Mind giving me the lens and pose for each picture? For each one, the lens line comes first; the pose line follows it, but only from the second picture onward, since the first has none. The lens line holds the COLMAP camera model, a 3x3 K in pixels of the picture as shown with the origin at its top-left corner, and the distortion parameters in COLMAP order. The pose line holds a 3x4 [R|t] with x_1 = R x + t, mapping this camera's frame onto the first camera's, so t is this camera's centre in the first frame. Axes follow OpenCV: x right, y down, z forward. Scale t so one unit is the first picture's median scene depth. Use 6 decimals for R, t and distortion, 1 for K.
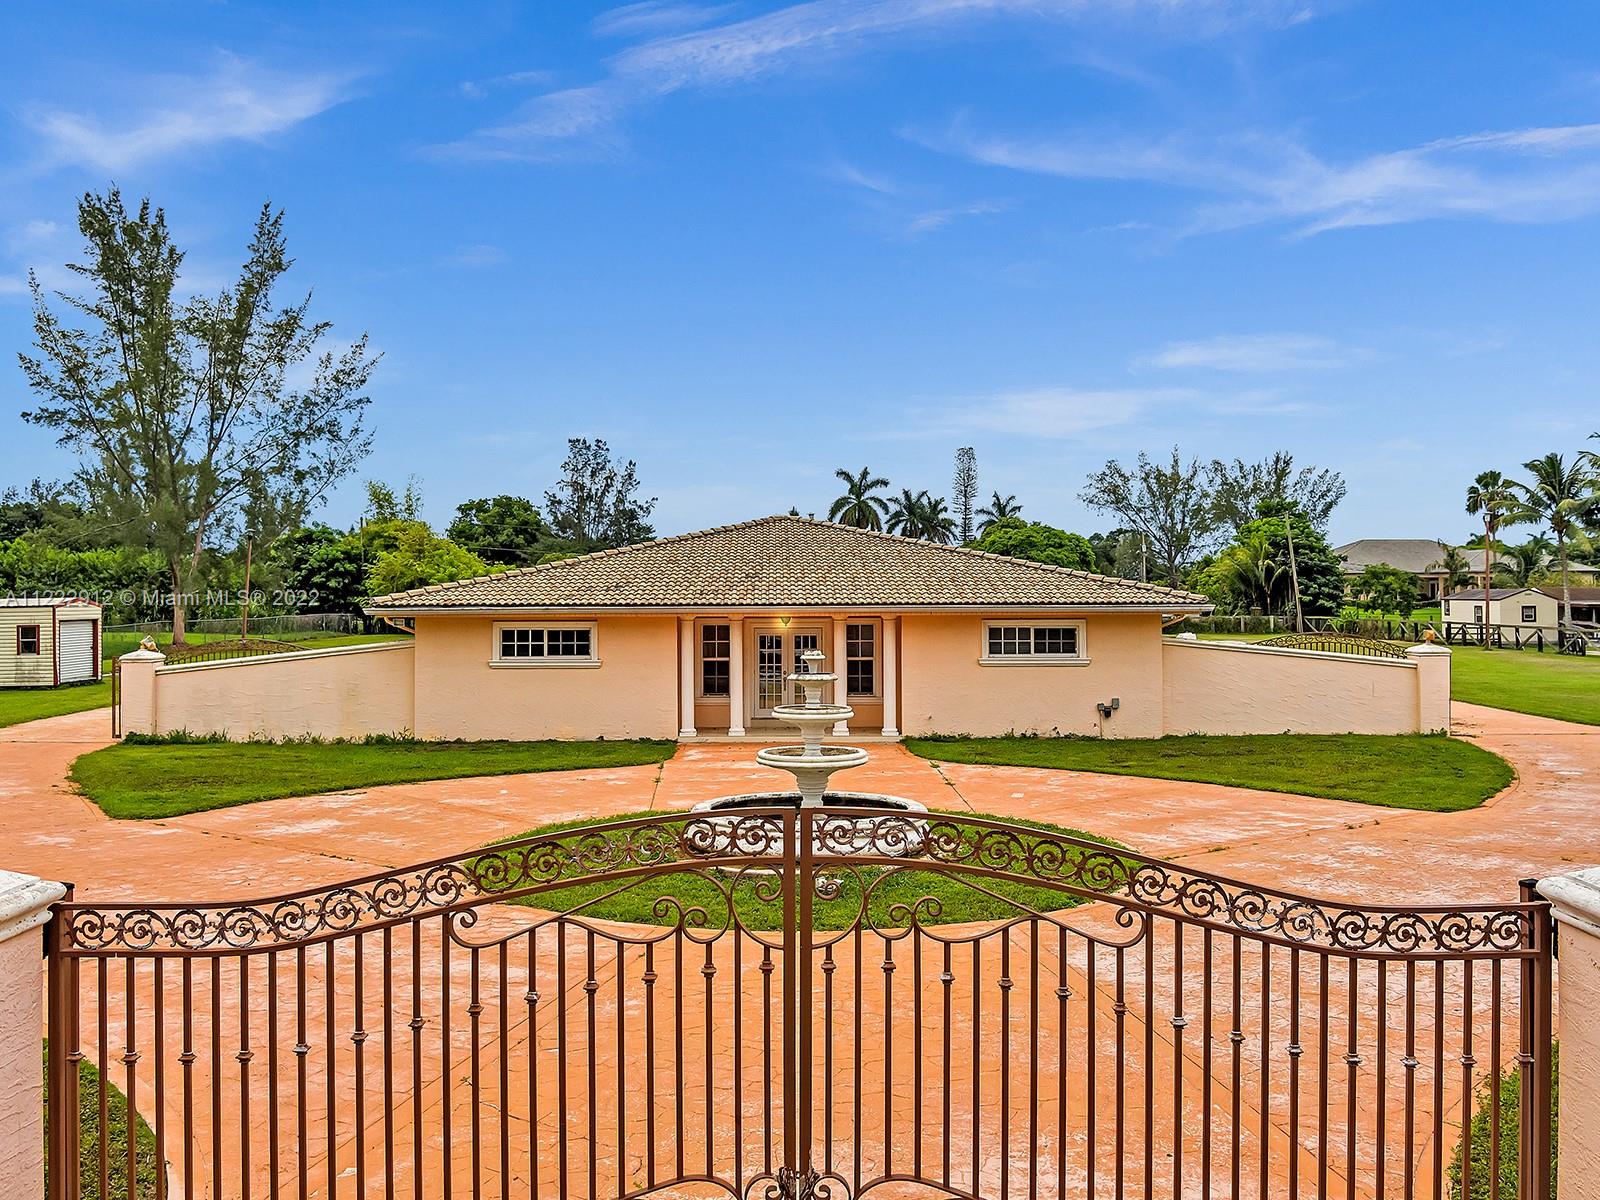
lens RADIAL K [[1572.0, 0, 798.1], [0, 1572.0, 553.4], [0, 0, 1]] dist [-0.046921, -0.056336]
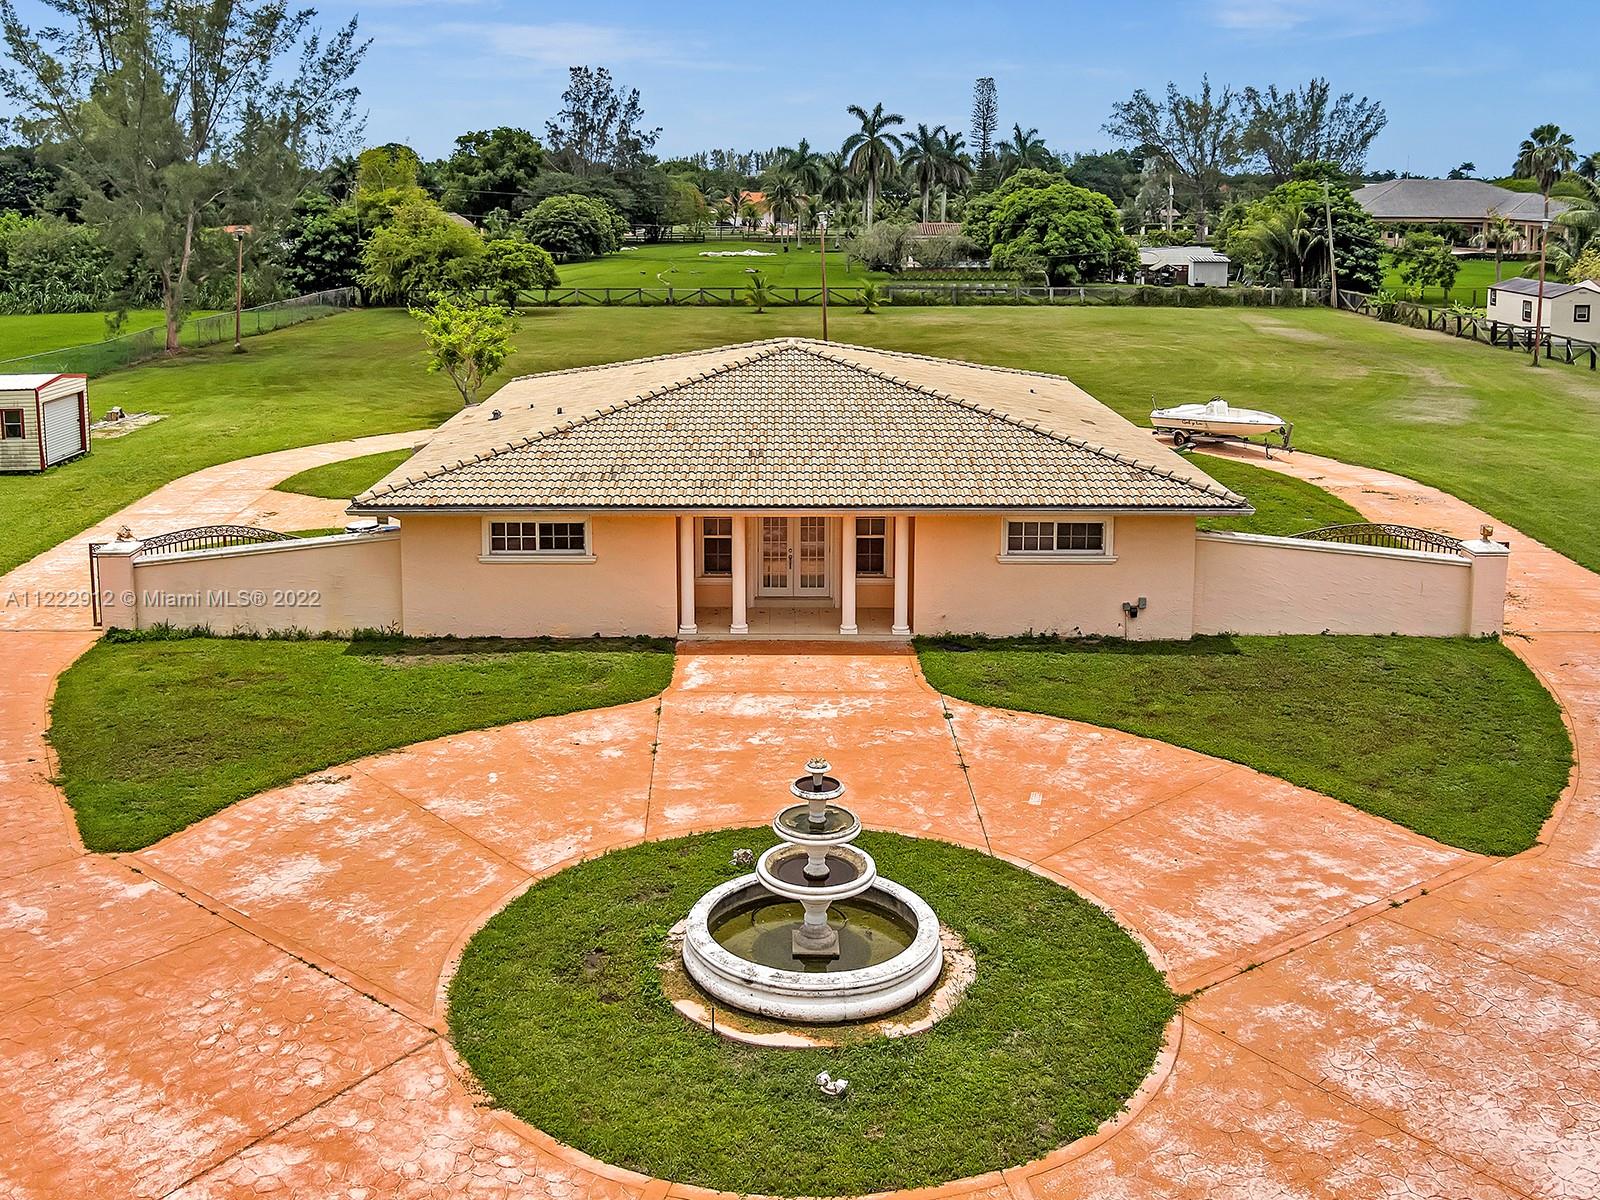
lens RADIAL K [[1608.9, 0, 730.2], [0, 1608.9, 382.8], [0, 0, 1]] dist [-0.063202, -0.000672]
pose [[0.998837, 0.006947, -0.047708, 0.000283], [-0.000005, 0.989579, 0.143994, -0.063617], [0.048212, -0.143826, 0.988428, 0.022391]]
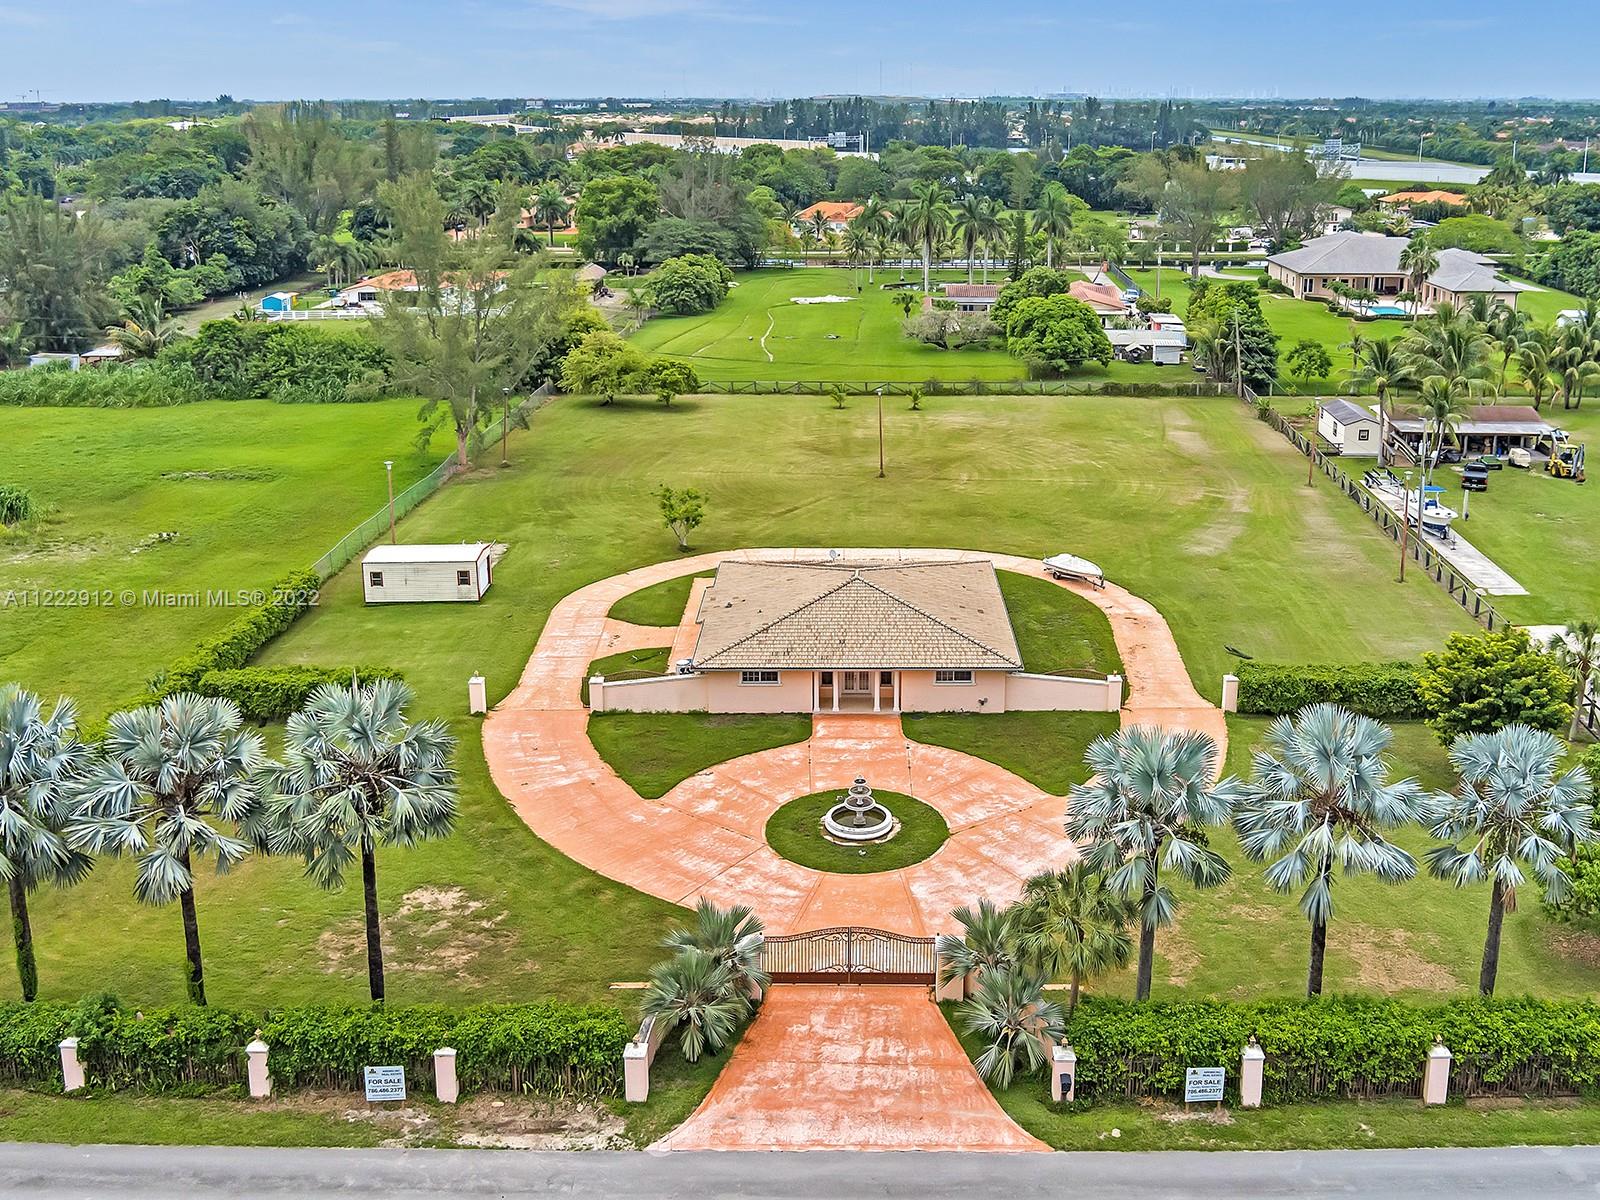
lens RADIAL K [[1559.3, 0, 935.3], [0, 1559.3, 502.2], [0, 0, 1]] dist [-0.012382, -0.036673]
pose [[0.999245, 0.014542, 0.036024, 0.009426], [-0.023651, 0.963361, 0.267162, -0.323831], [-0.030819, -0.267812, 0.962978, -0.489773]]
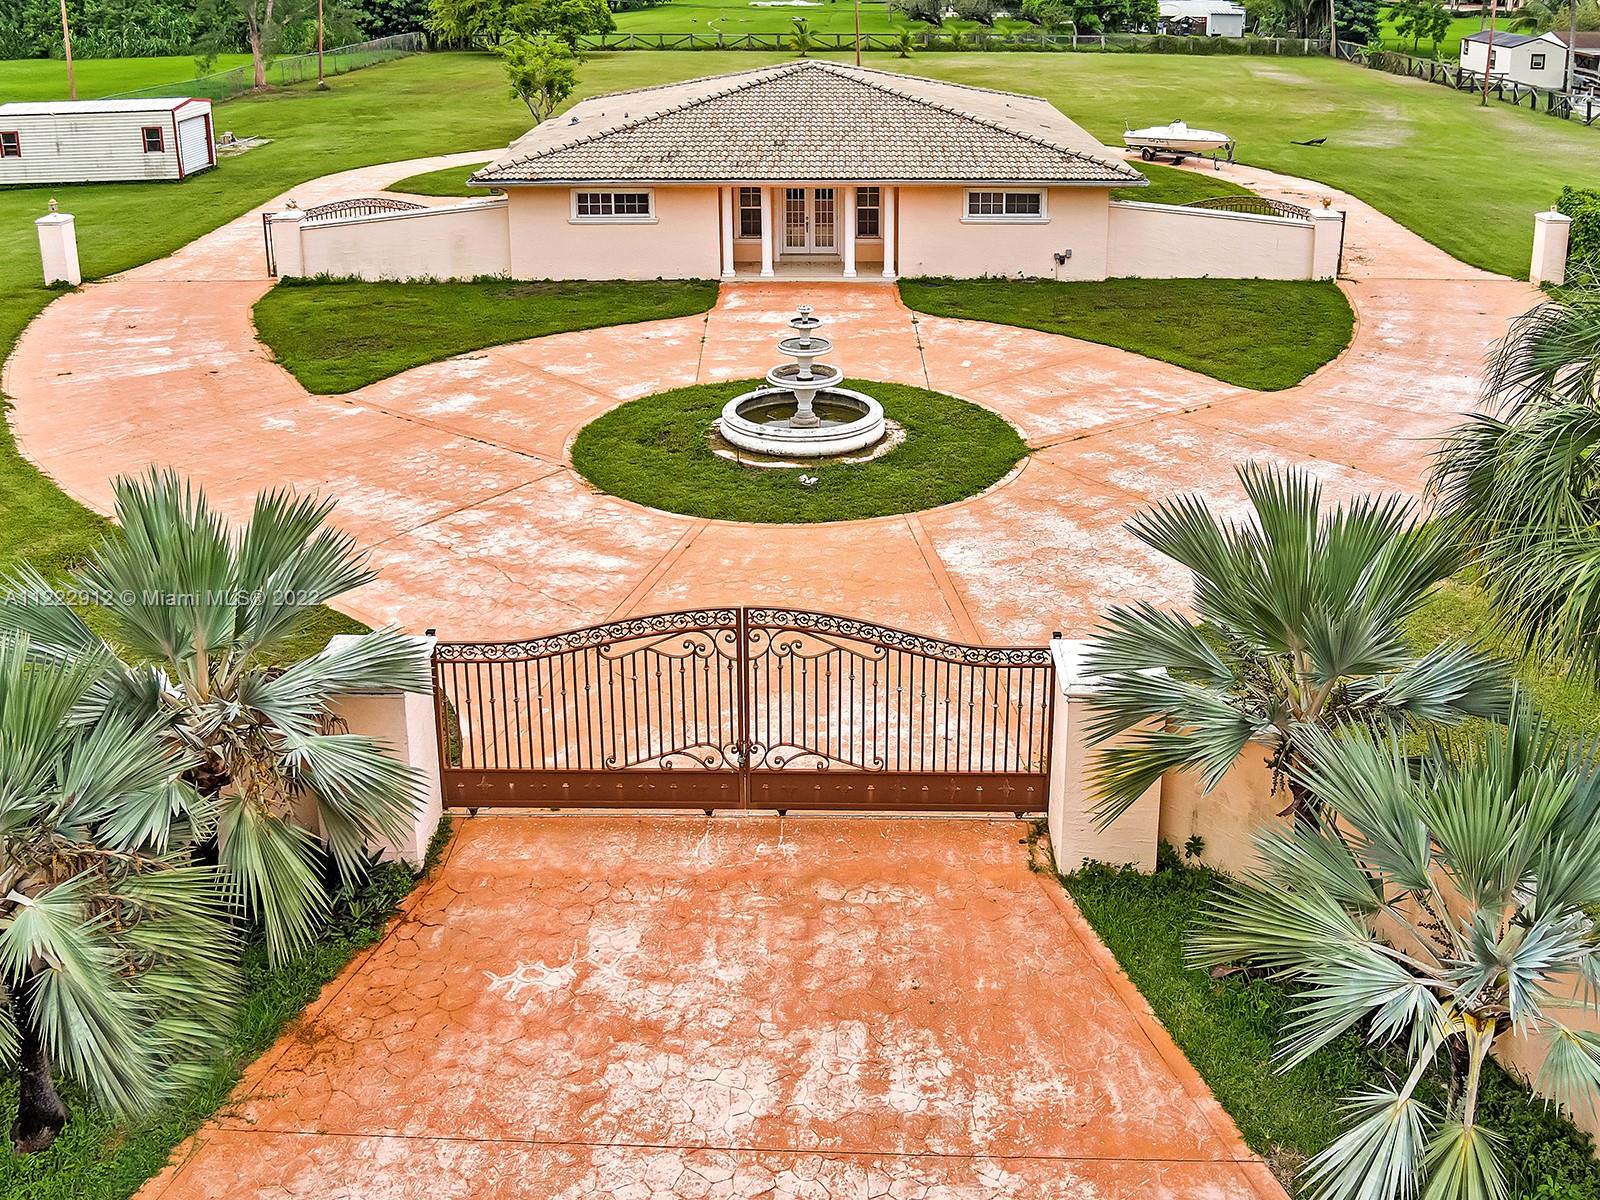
lens RADIAL K [[1590.6, 0, 859.2], [0, 1590.6, 357.5], [0, 0, 1]] dist [-0.018253, -0.041829]
pose [[0.999981, 0.006116, -0.000216, 0.013051], [-0.005817, 0.960840, 0.277042, -0.064598], [0.001902, -0.277036, 0.960858, -0.090738]]
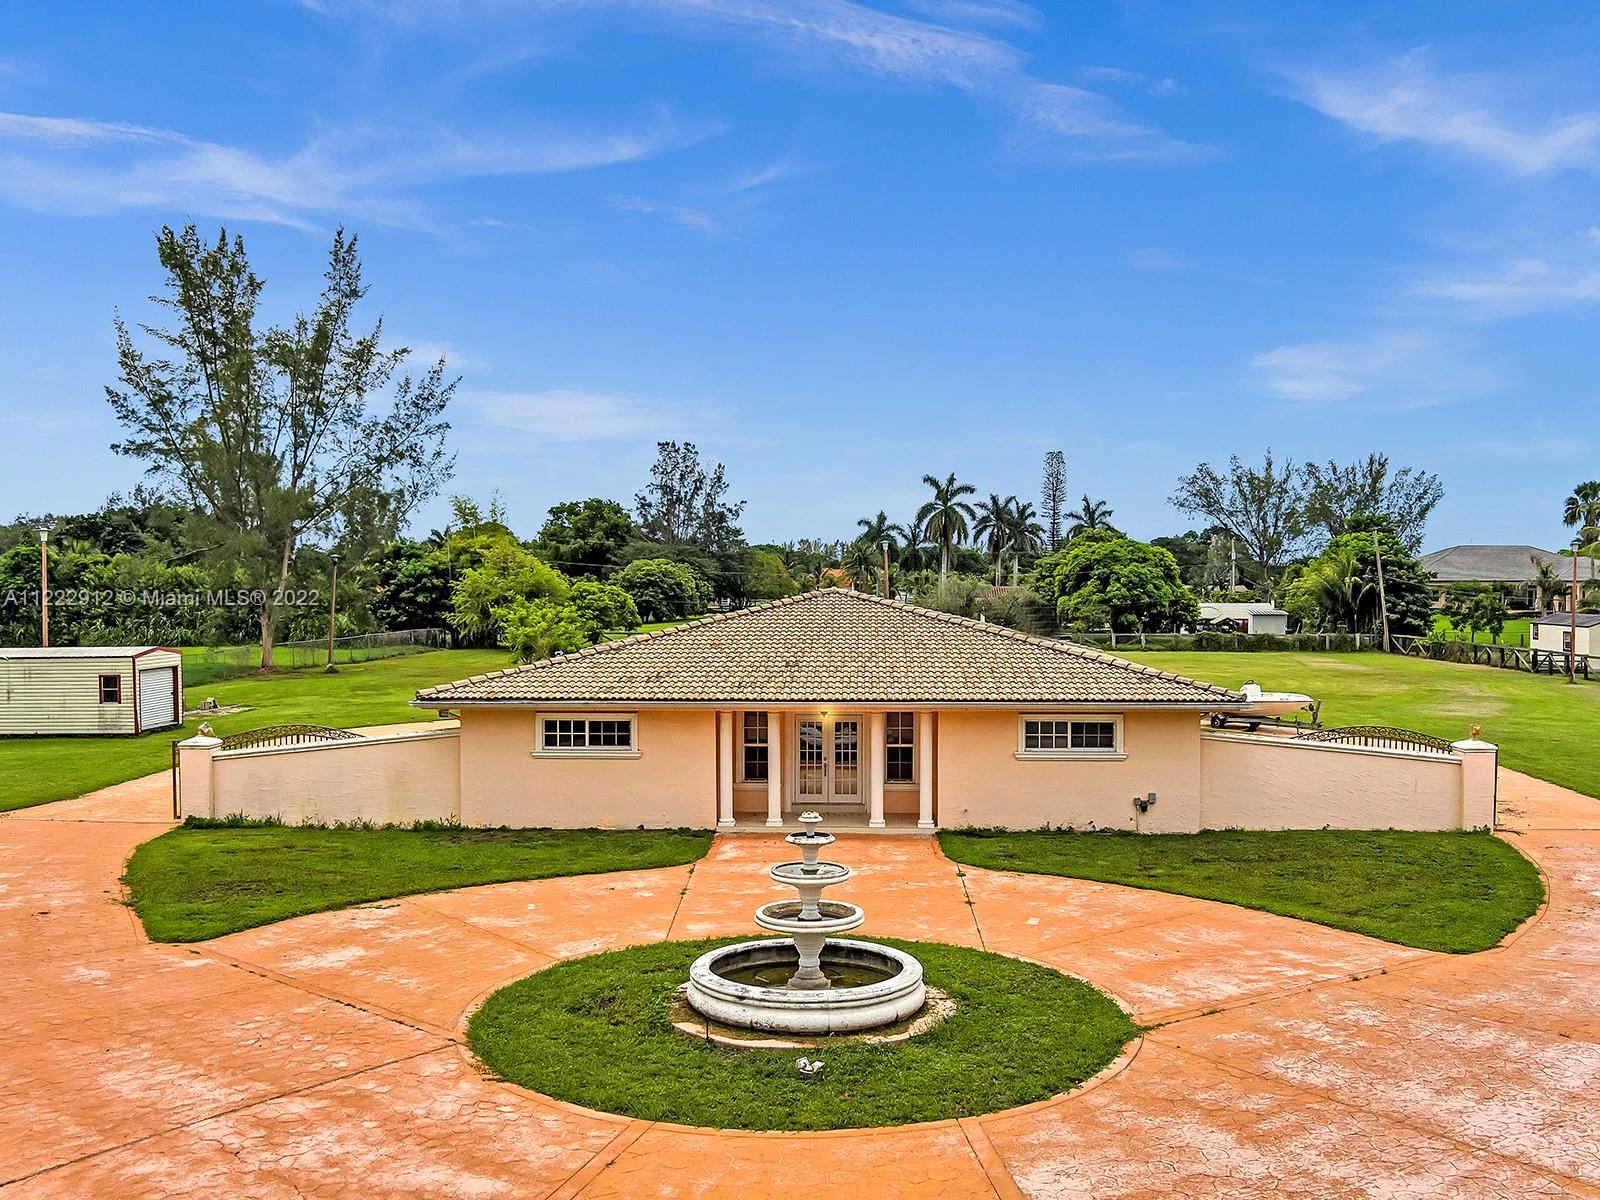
lens RADIAL K [[1568.0, 0, 800.0], [0, 1568.0, 600.0], [0, 0, 1]] dist [-0.059564, -0.018905]
pose [[0.998221, 0.004650, -0.059433, 0.013524], [-0.002473, 0.999325, 0.036649, -0.024444], [0.059564, -0.036437, 0.997559, -0.000884]]
